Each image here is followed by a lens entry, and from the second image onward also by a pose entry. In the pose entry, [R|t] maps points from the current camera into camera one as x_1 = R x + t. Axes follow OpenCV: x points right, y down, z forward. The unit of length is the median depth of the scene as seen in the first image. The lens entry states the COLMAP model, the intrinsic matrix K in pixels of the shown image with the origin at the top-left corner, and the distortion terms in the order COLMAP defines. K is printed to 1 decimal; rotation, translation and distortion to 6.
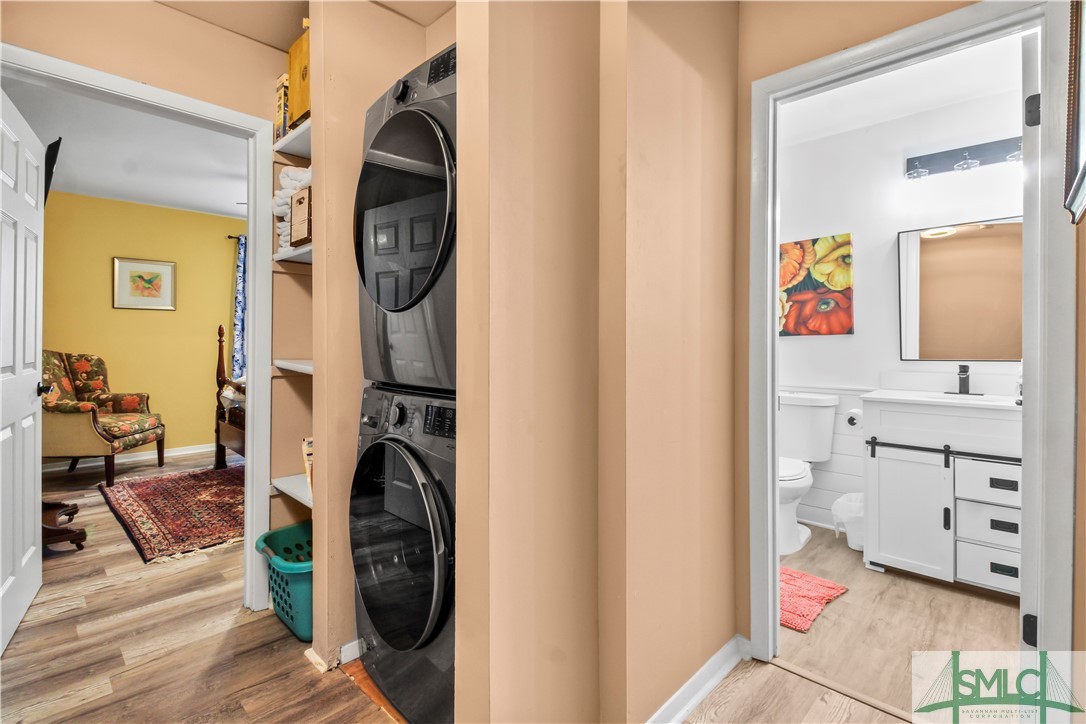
lens RADIAL K [[502.1, 0, 542.0], [0, 502.1, 354.4], [0, 0, 1]] dist [-0.003576, -0.000251]
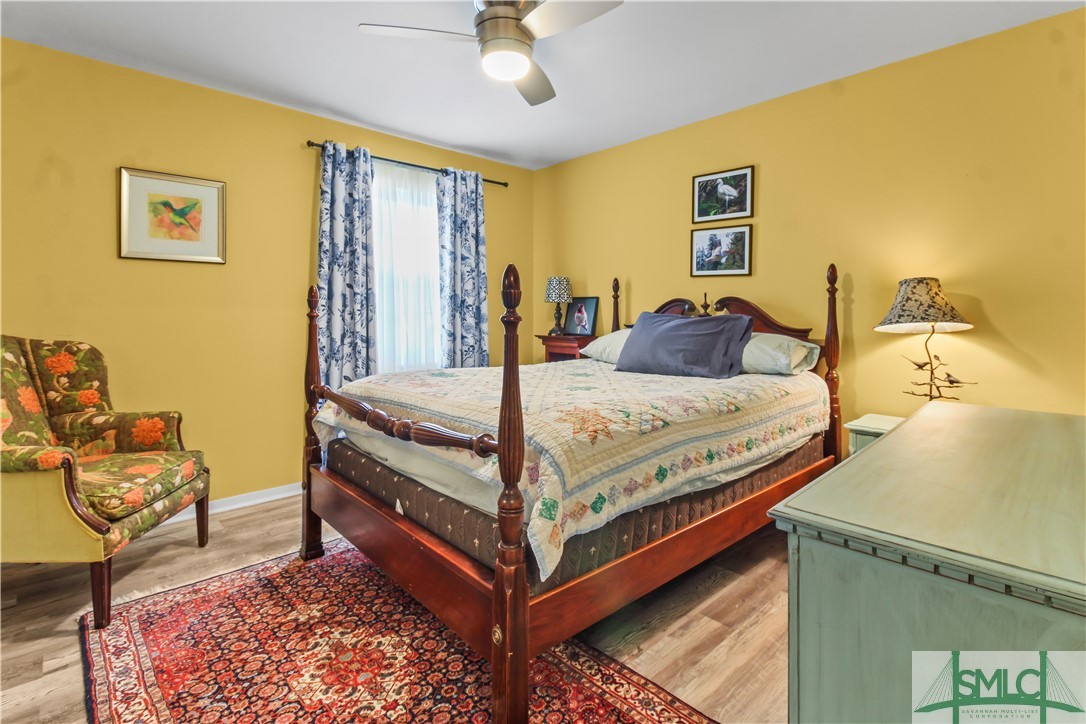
lens RADIAL K [[502.1, 0, 541.9], [0, 502.1, 328.4], [0, 0, 1]] dist [-0.003576, -0.000251]
pose [[0.999039, -0.000060, -0.043838, -0.374915], [0.000329, 0.999981, 0.006122, -0.016917], [0.043837, -0.006131, 0.999020, 0.480687]]
